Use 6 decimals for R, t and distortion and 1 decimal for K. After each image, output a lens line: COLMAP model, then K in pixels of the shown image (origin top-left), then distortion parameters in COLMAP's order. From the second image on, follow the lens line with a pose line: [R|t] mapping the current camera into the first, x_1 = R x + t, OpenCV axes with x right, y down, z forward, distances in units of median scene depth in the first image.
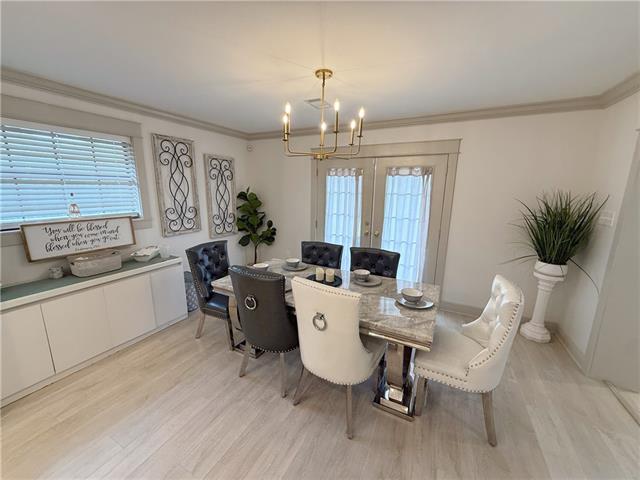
lens RADIAL K [[256.4, 0, 318.7], [0, 256.4, 240.2], [0, 0, 1]] dist [-0.000061, 0.000059]
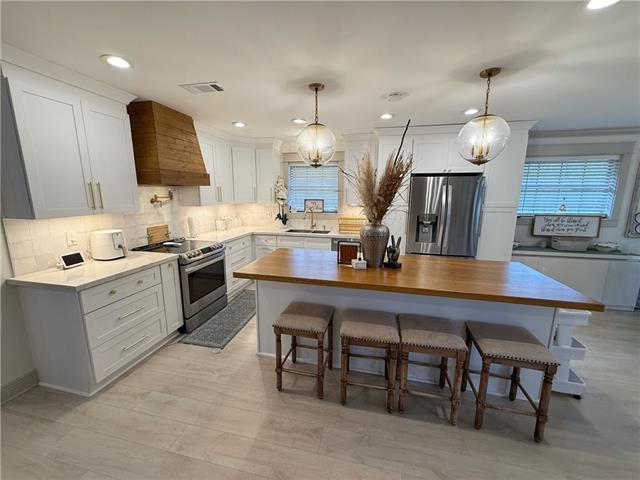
lens RADIAL K [[256.4, 0, 318.7], [0, 256.4, 240.2], [0, 0, 1]] dist [-0.000061, 0.000059]
pose [[0.247303, 0.163419, -0.955058, 0.175428], [-0.193402, 0.974165, 0.116609, 0.150777], [0.949440, 0.155872, 0.272520, -0.693945]]
